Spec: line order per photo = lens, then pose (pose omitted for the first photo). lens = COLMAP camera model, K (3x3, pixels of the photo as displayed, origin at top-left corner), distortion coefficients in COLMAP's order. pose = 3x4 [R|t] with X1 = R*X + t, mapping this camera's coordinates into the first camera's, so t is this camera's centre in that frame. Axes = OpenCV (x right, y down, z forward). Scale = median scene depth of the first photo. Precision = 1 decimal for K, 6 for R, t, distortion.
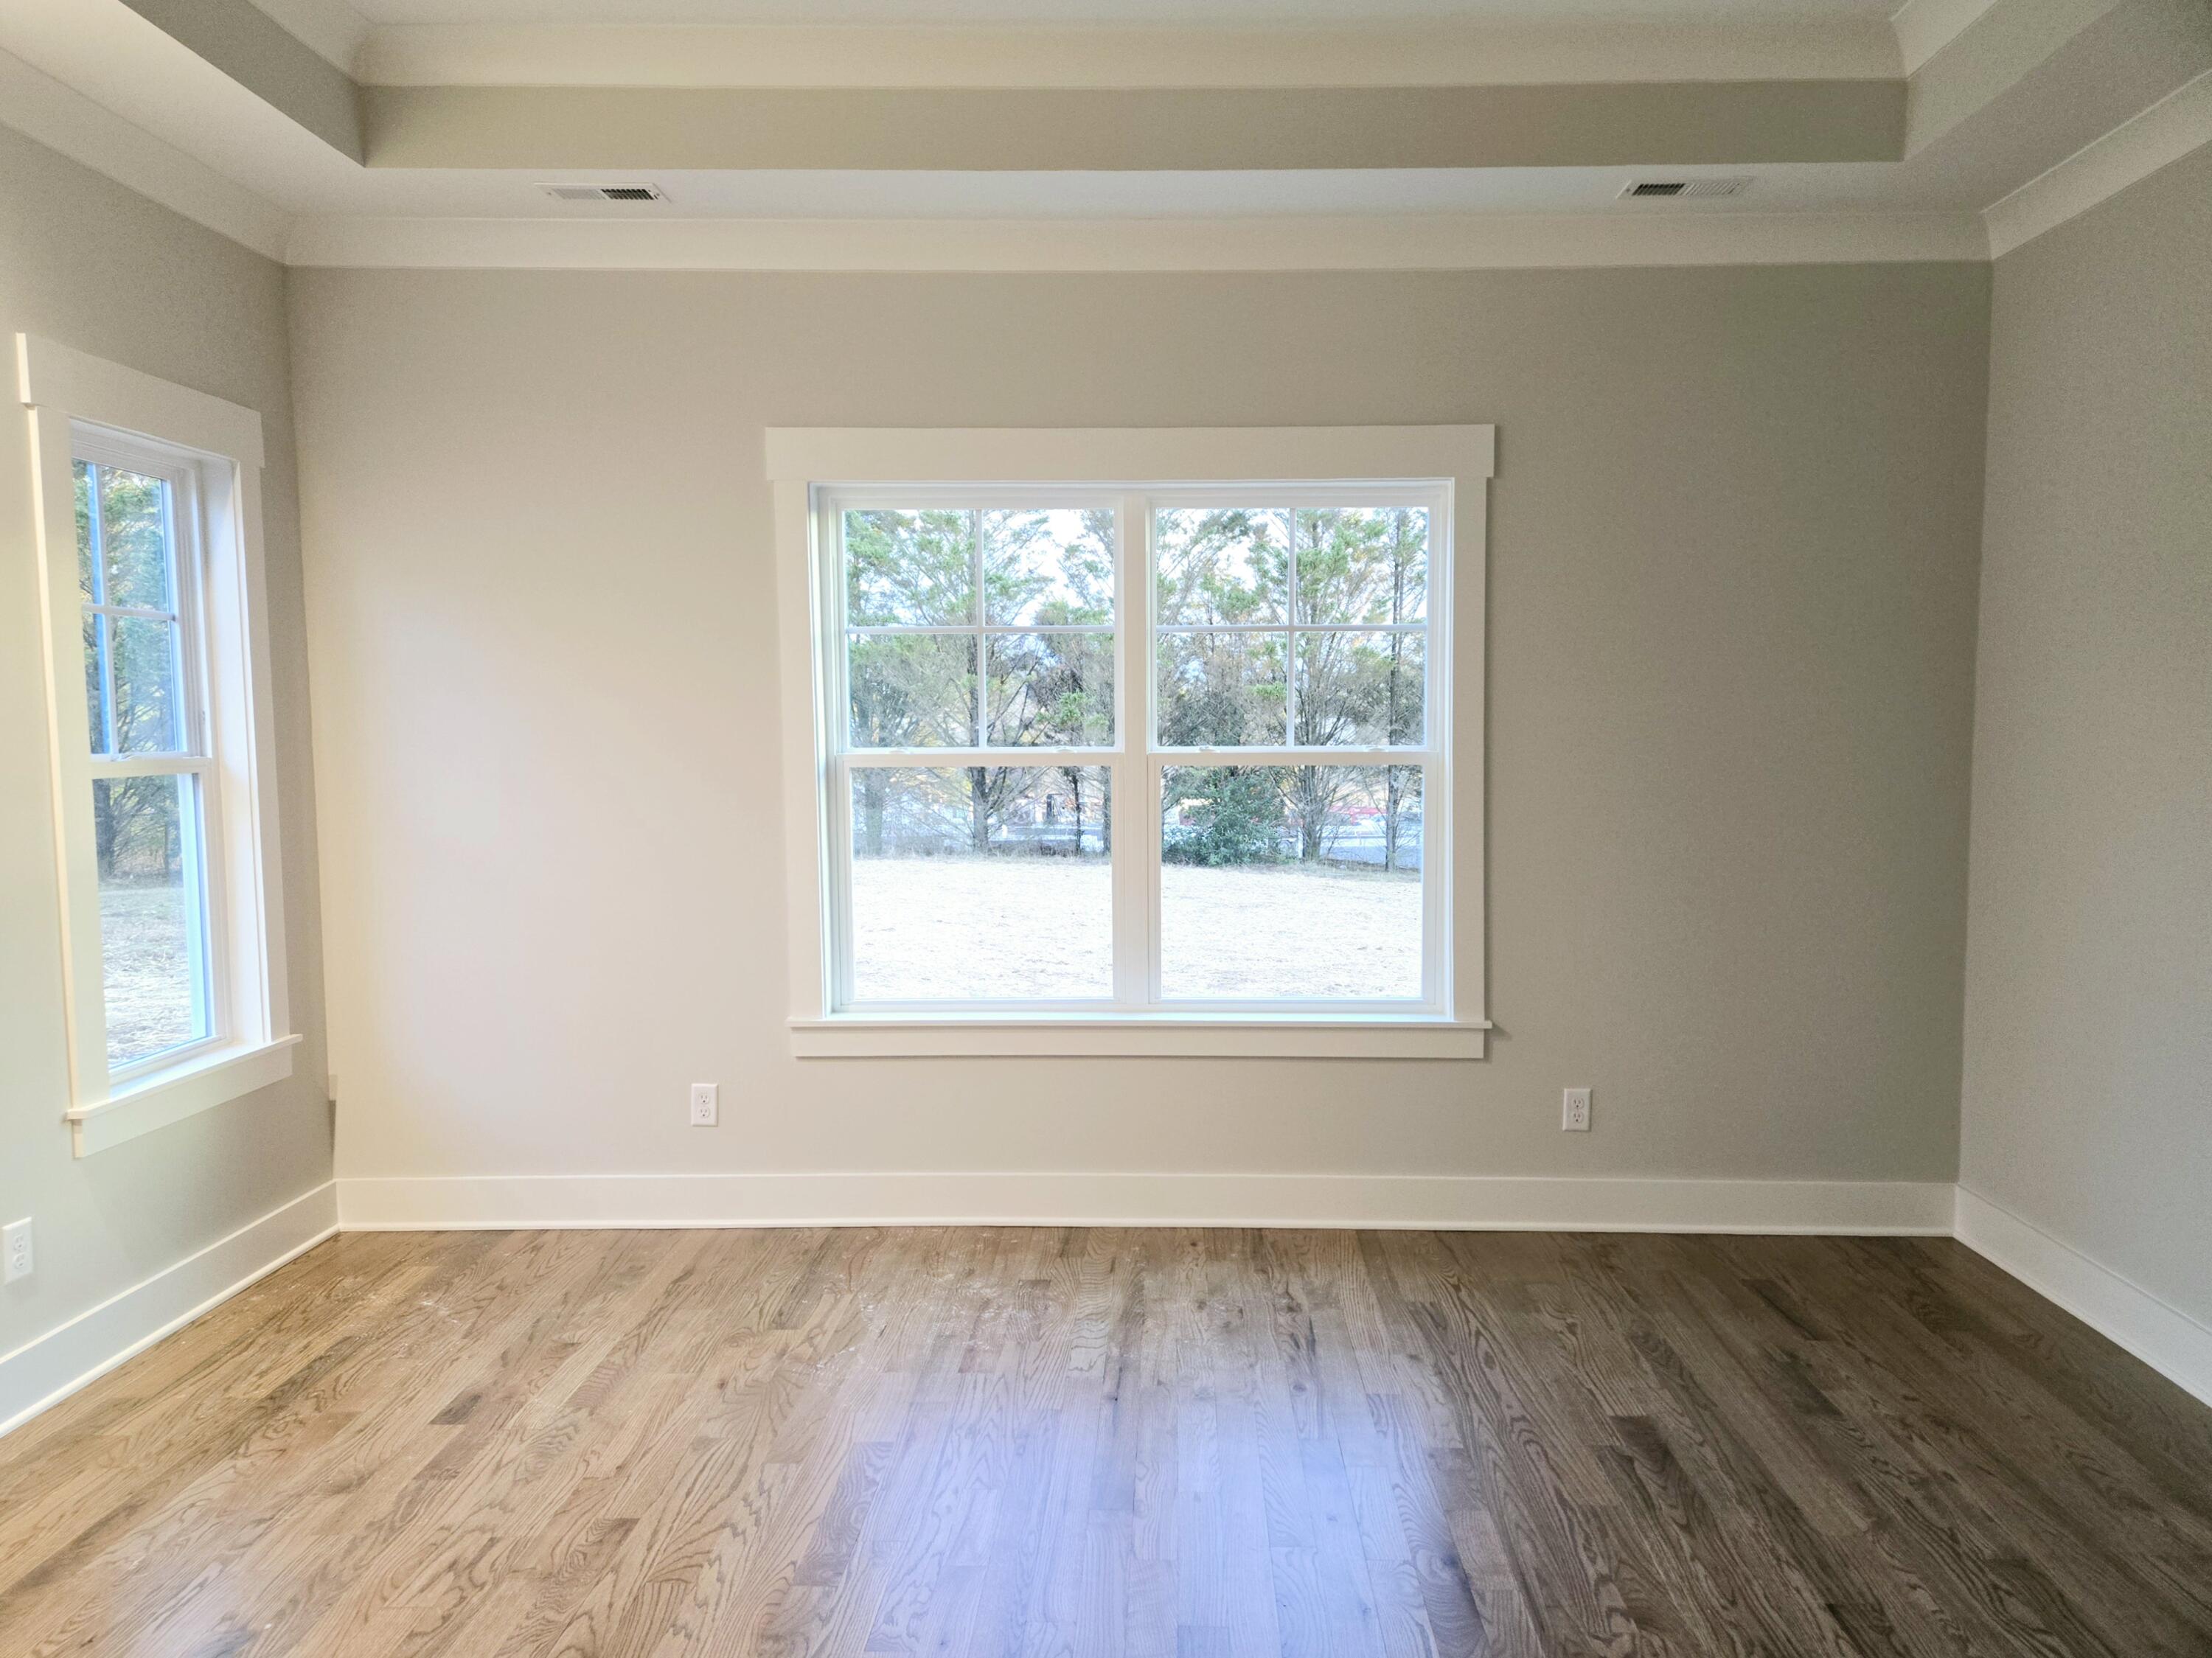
lens RADIAL K [[1531.2, 0, 1106.0], [0, 1531.2, 829.0], [0, 0, 1]] dist [0.105621, -0.097037]
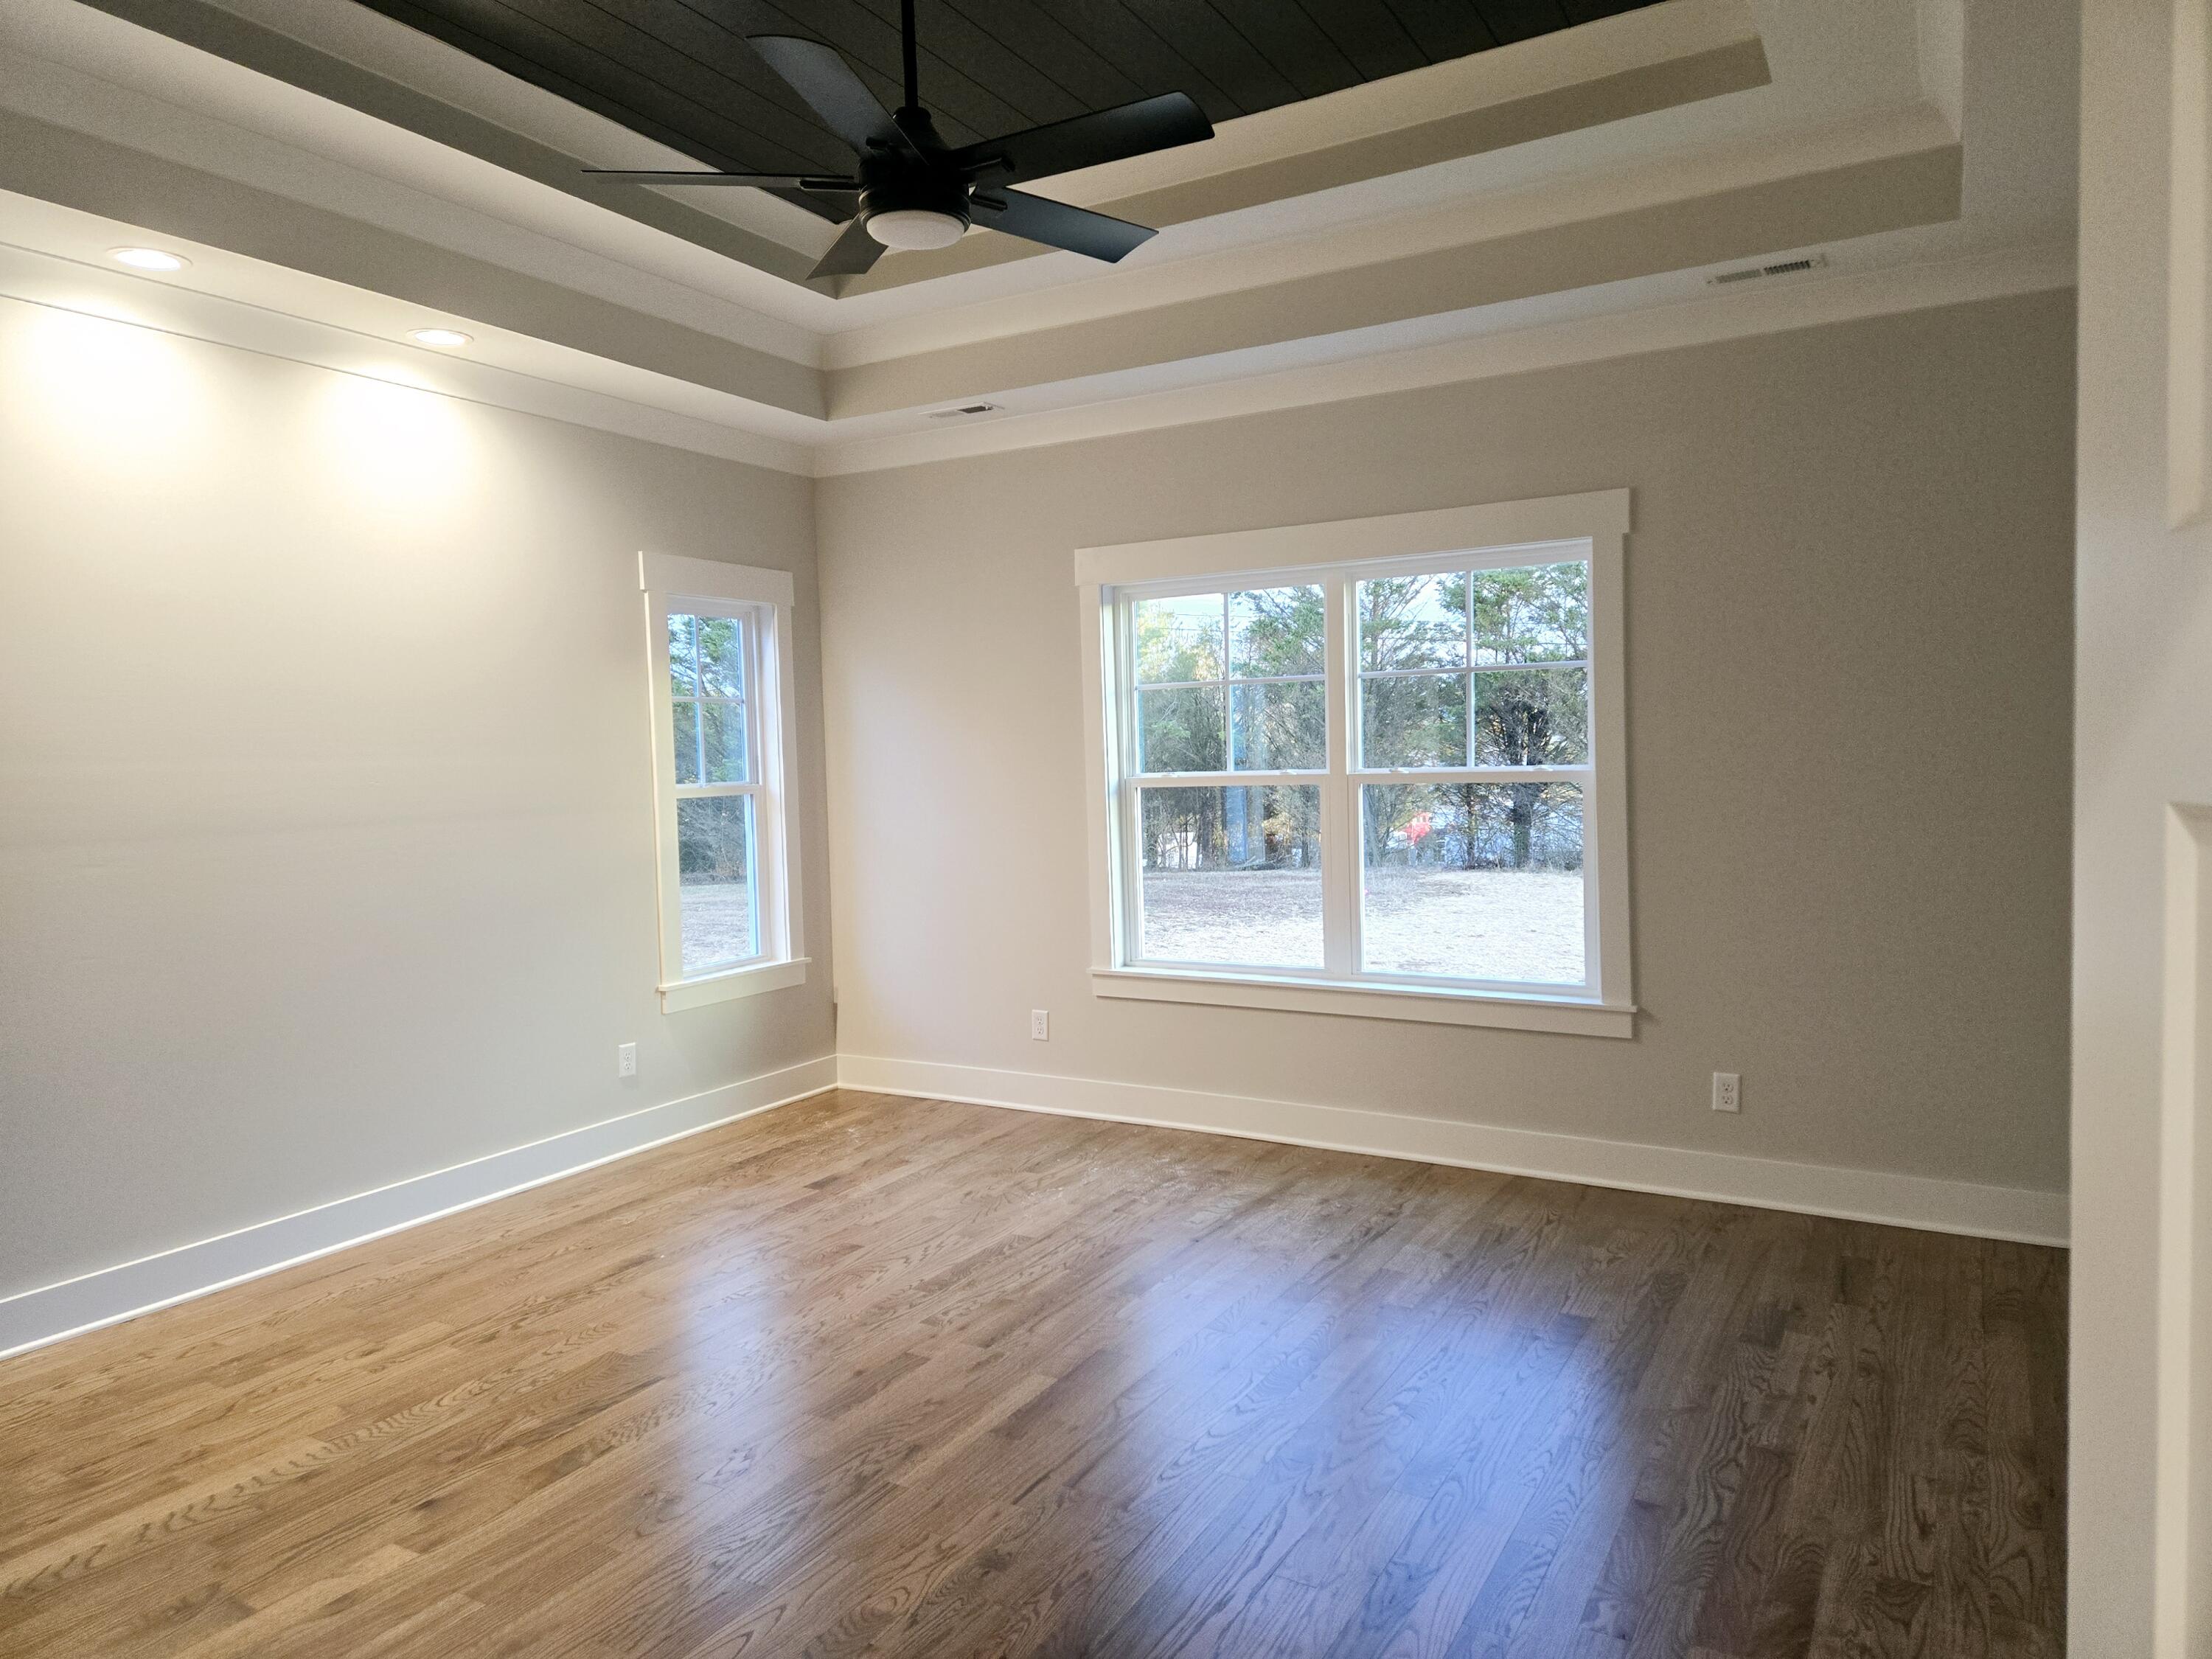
lens RADIAL K [[1400.6, 0, 1008.6], [0, 1400.6, 805.7], [0, 0, 1]] dist [0.089191, -0.042075]
pose [[0.869733, -0.000008, -0.493522, 0.407925], [-0.012735, 0.999667, -0.022459, 0.006806], [0.493357, 0.025819, 0.869443, -0.164555]]
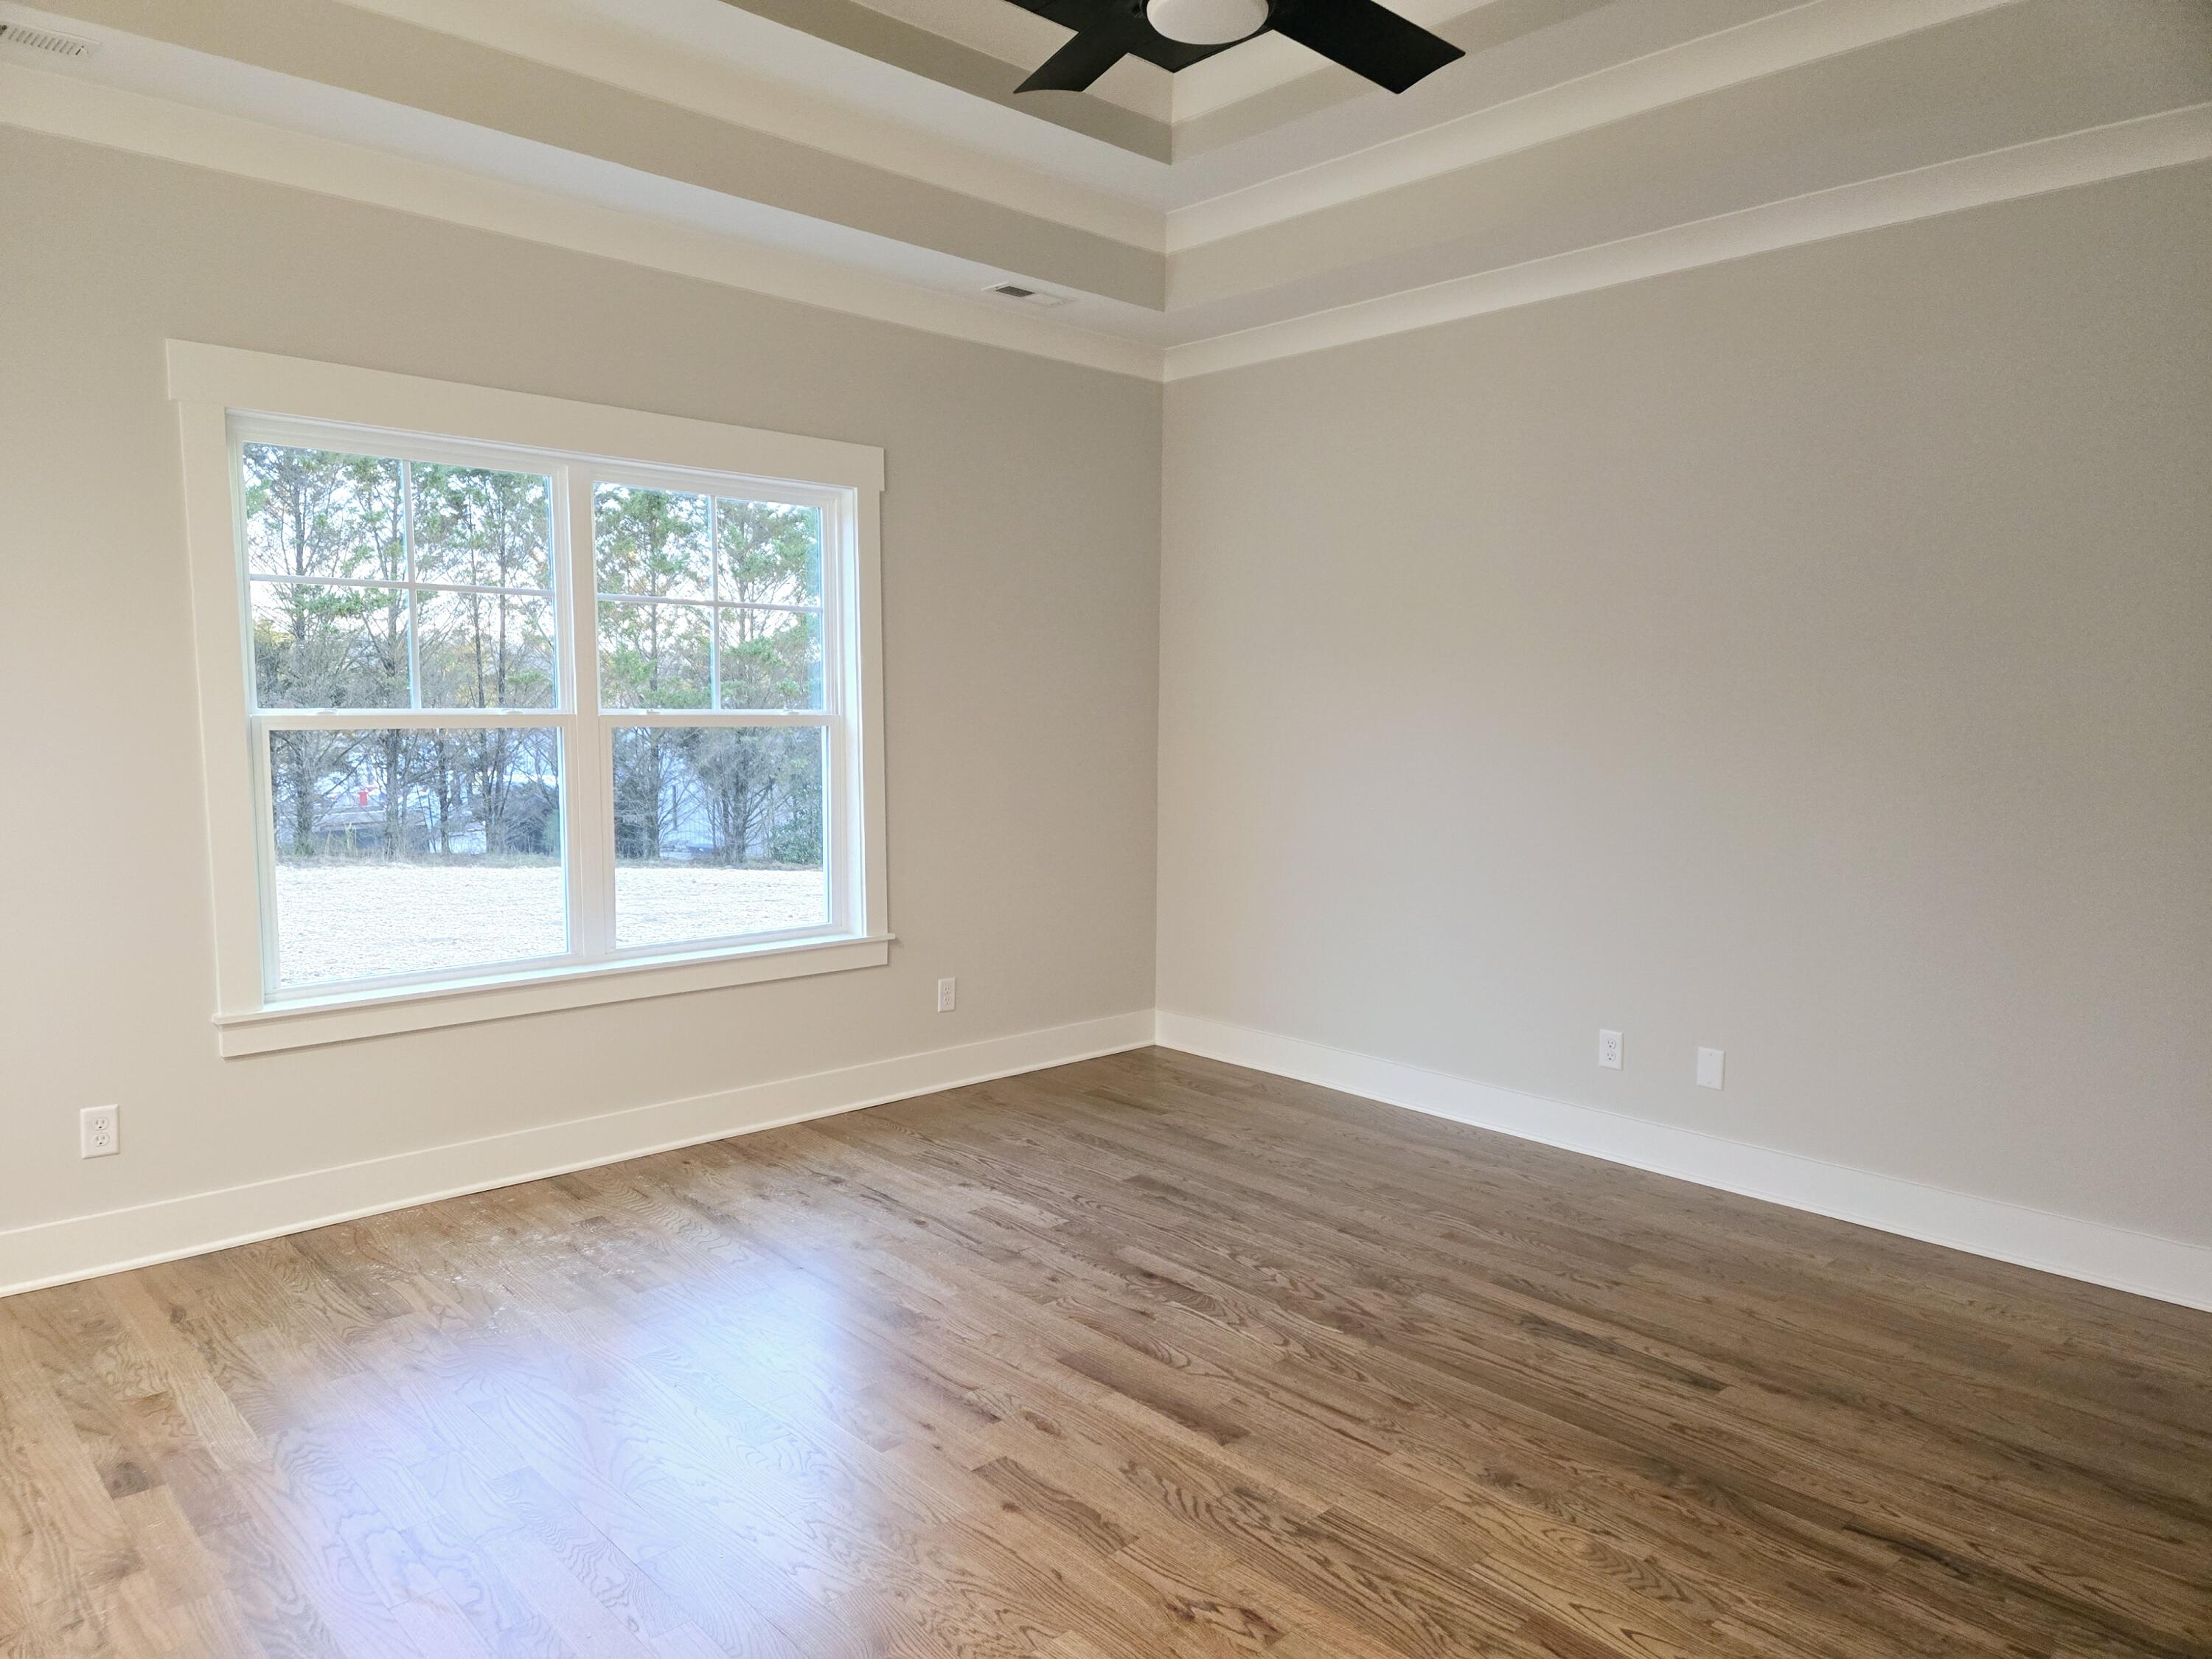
lens RADIAL K [[1477.2, 0, 1104.1], [0, 1477.2, 830.2], [0, 0, 1]] dist [0.103701, -0.085139]
pose [[0.725490, -0.053821, 0.686125, -0.489881], [0.037881, 0.998549, 0.038274, 0.003401], [-0.687189, -0.001776, 0.726476, 0.022035]]
